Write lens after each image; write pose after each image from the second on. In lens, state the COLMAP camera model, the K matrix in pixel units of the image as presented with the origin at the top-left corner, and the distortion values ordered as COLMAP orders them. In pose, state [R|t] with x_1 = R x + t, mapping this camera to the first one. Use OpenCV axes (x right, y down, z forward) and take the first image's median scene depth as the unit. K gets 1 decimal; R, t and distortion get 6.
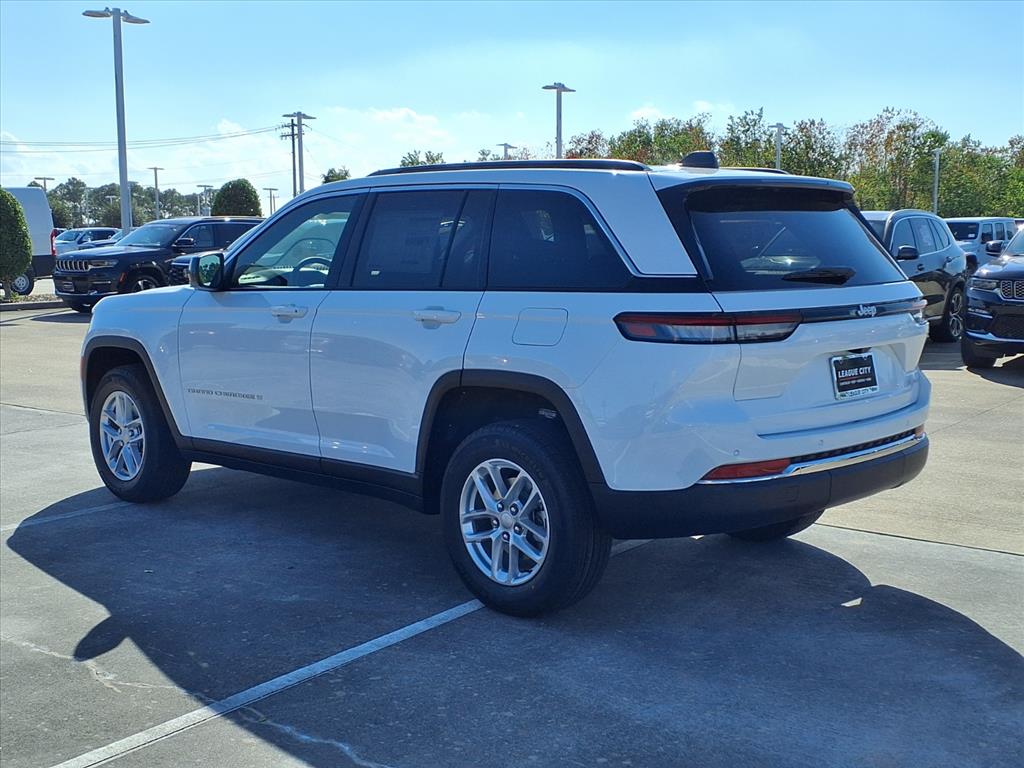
lens RADIAL K [[1252.0, 0, 503.5], [0, 1252.0, 386.5], [0, 0, 1]] dist [0.048625, 0.000000]
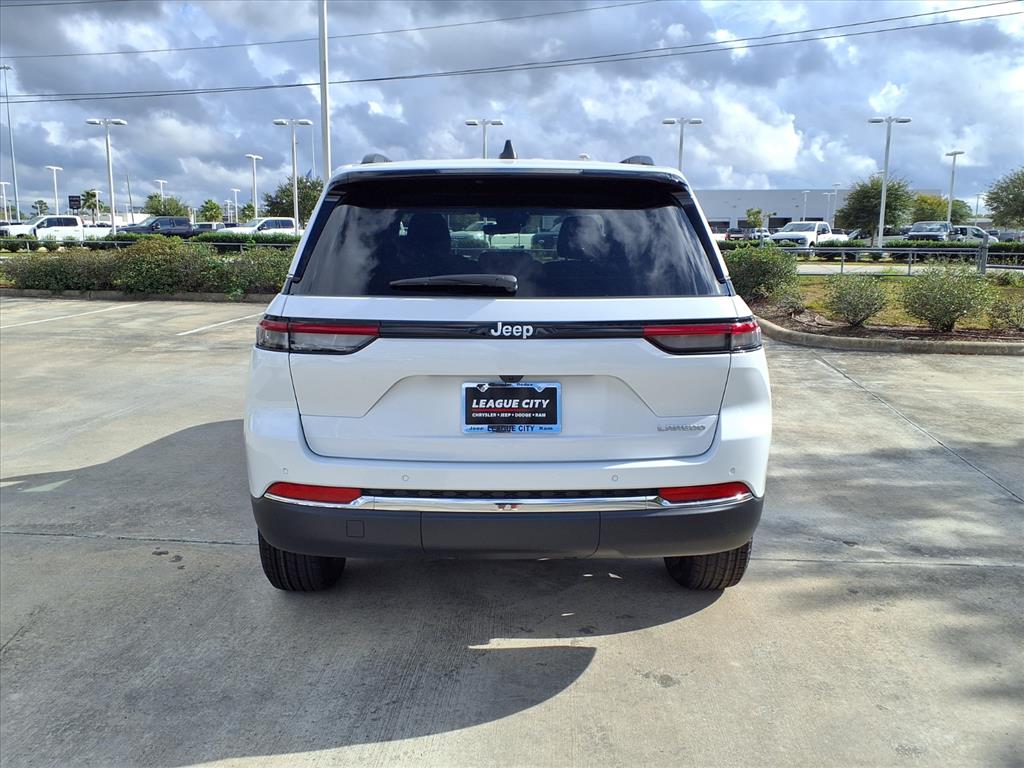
lens RADIAL K [[942.1, 0, 508.7], [0, 942.1, 358.9], [0, 0, 1]] dist [0.011160, 0.000000]
pose [[0.708109, 0.104298, -0.698358, 0.713482], [-0.095014, 0.994110, 0.052127, -0.073349], [0.699682, 0.029443, 0.713848, 0.566777]]
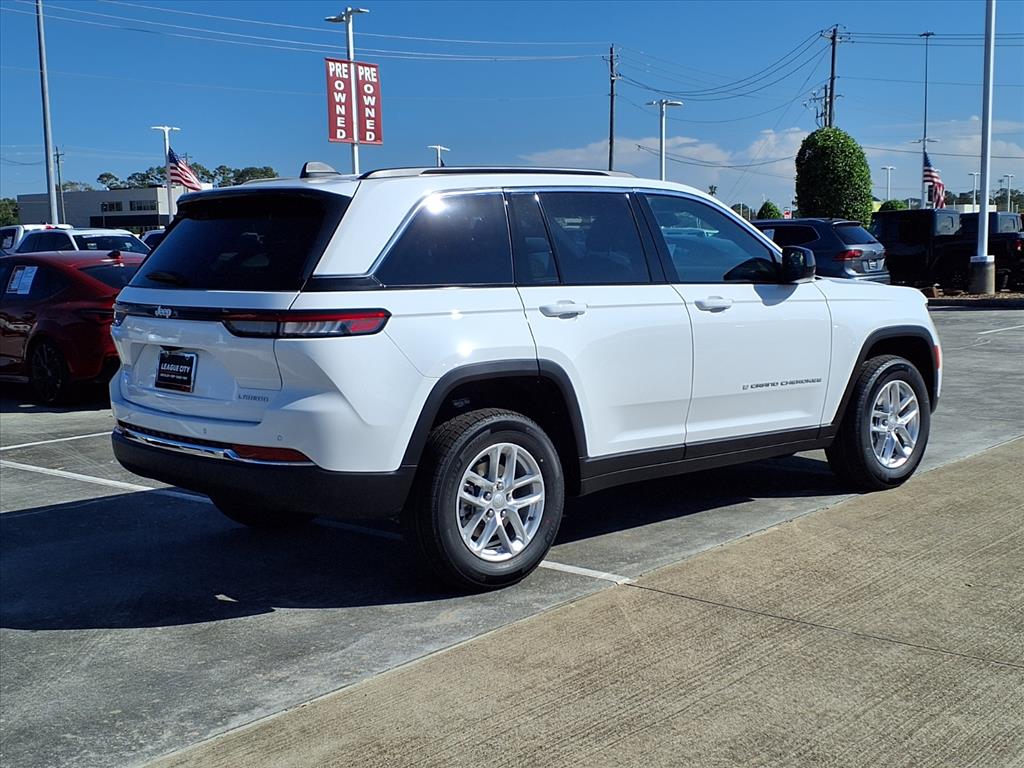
lens RADIAL K [[1328.3, 0, 508.1], [0, 1328.3, 381.6], [0, 0, 1]] dist [0.062590, 0.000000]
pose [[-0.069525, 0.116200, -0.990790, 1.426734], [-0.107004, 0.986594, 0.123216, -0.175589], [0.991825, 0.114585, -0.056159, 1.370229]]
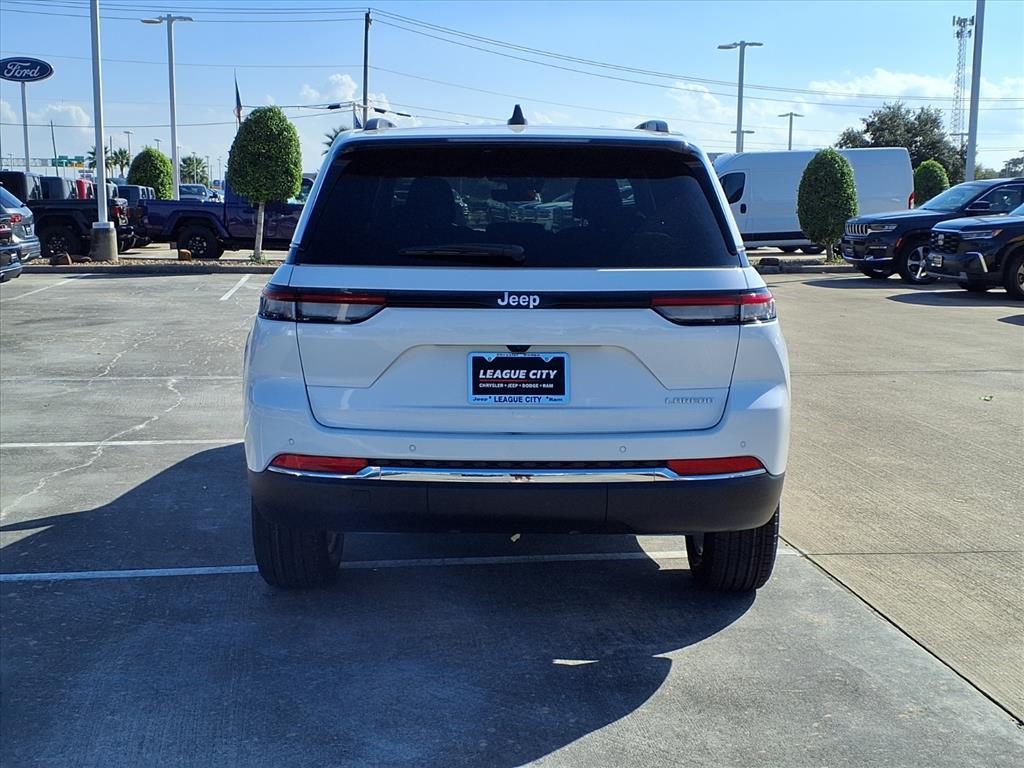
lens RADIAL K [[1328.3, 0, 518.4], [0, 1328.3, 375.4], [0, 0, 1]] dist [0.062590, 0.000000]
pose [[0.697301, 0.105848, -0.708920, 0.903498], [-0.096503, 0.993895, 0.053476, -0.057681], [0.710253, 0.031124, 0.703258, 0.397860]]
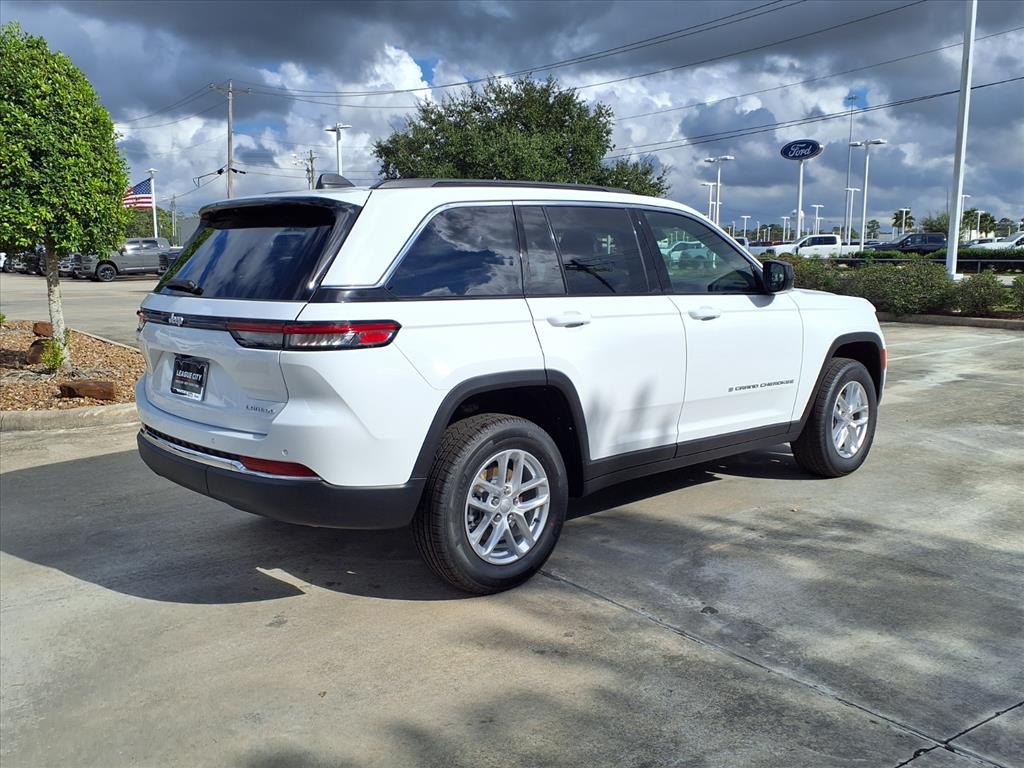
lens RADIAL K [[942.1, 0, 511.3], [0, 942.1, 389.8], [0, 0, 1]] dist [0.011160, 0.000000]
pose [[-0.065561, 0.154422, -0.985827, 1.093981], [-0.119297, 0.979654, 0.161389, -0.168730], [0.990692, 0.128187, -0.045805, 1.337394]]
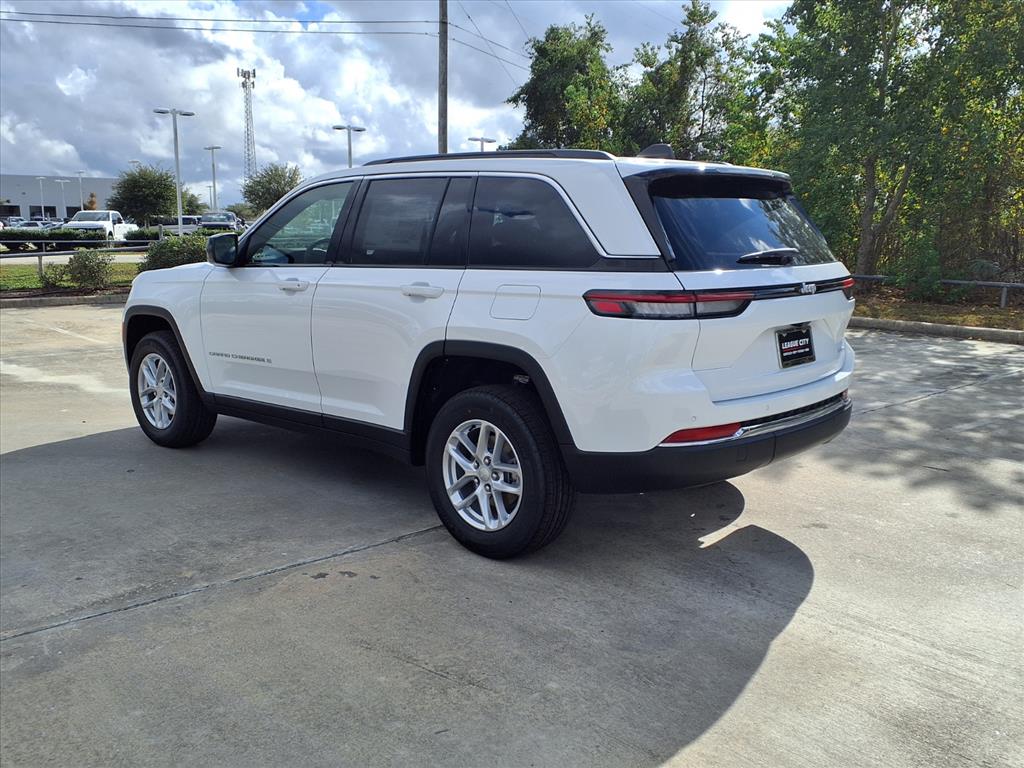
lens RADIAL K [[938.7, 0, 510.1], [0, 938.7, 390.2], [0, 0, 1]] dist [0.034550, 0.000000]
pose [[0.999563, 0.001620, 0.029532, 0.000181], [-0.003181, 0.998595, 0.052887, -0.013652], [-0.029405, -0.052958, 0.998164, 0.169140]]
